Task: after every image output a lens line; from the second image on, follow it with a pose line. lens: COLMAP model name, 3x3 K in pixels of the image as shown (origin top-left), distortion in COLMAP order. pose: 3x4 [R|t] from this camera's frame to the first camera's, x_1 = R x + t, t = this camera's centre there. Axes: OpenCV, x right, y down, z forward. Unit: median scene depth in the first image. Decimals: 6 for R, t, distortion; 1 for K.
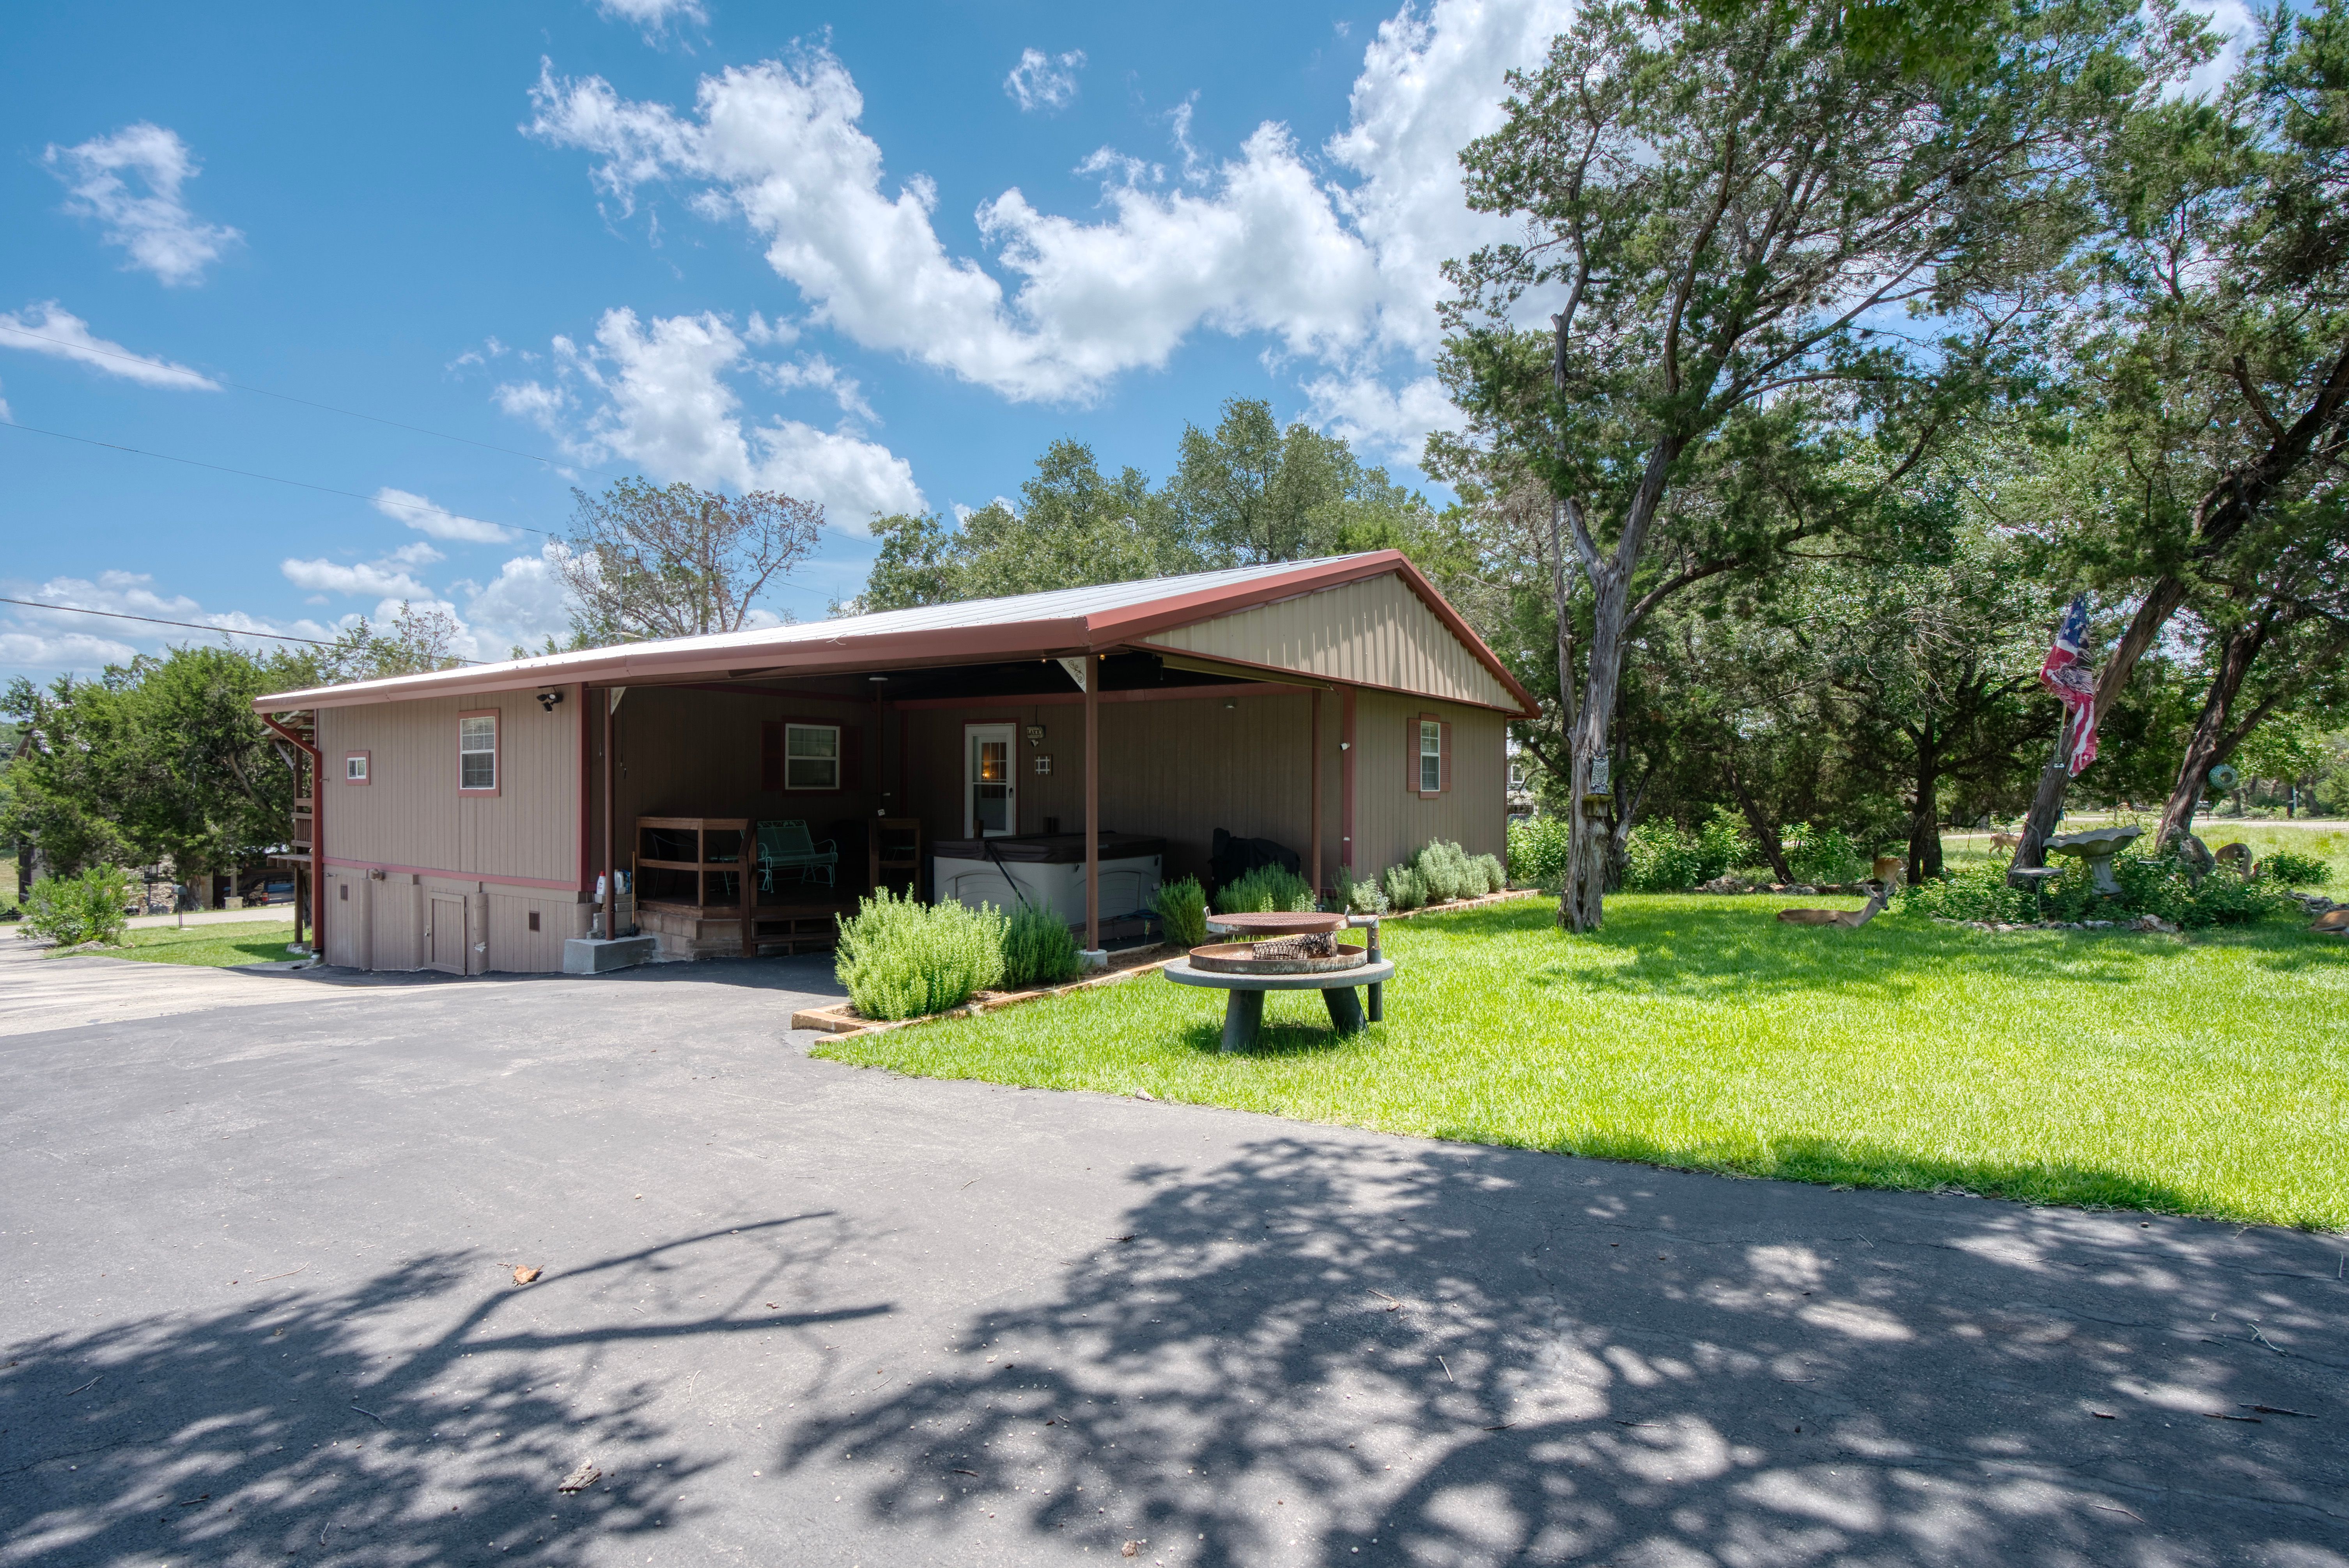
lens RADIAL K [[1057.4, 0, 1174.5], [0, 1057.4, 784.0], [0, 0, 1]] dist [-0.005040, -0.000123]
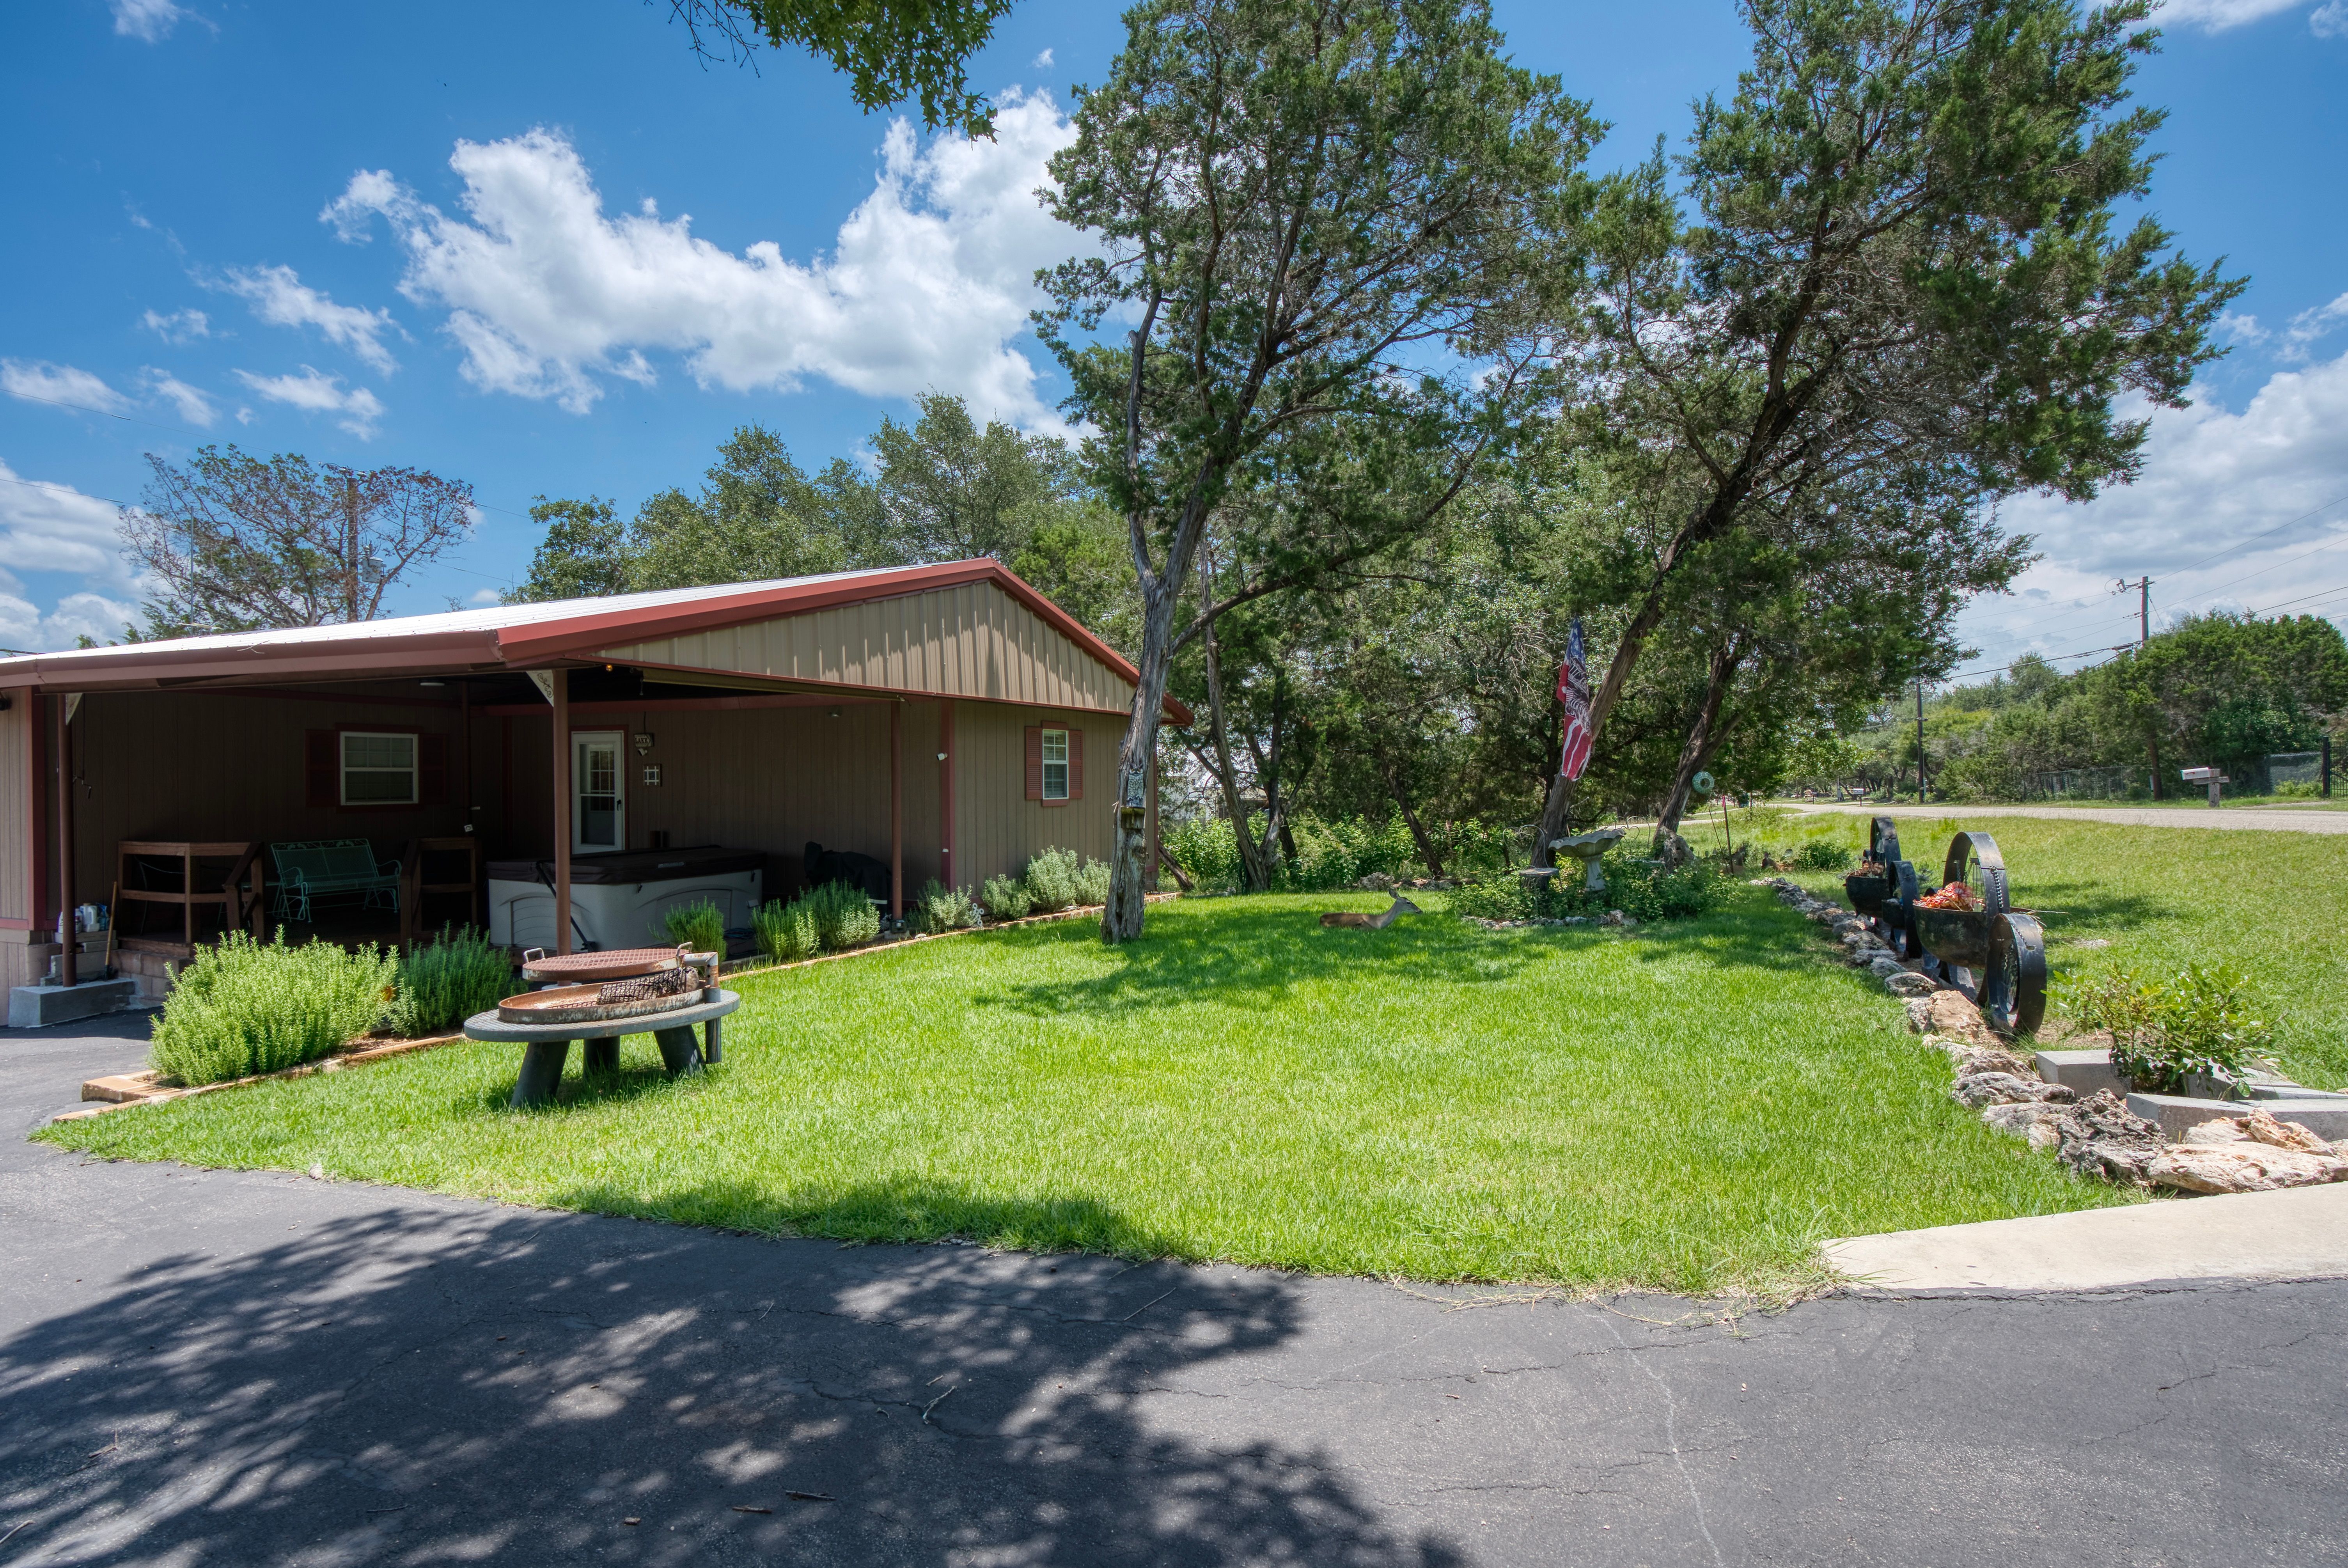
lens RADIAL K [[1066.0, 0, 1181.5], [0, 1066.0, 780.8], [0, 0, 1]] dist [-0.002751, 0.001542]
pose [[0.984362, -0.009508, 0.175902, 0.213844], [0.009256, 0.999955, 0.002253, -0.013844], [-0.175915, -0.000590, 0.984405, -0.016827]]
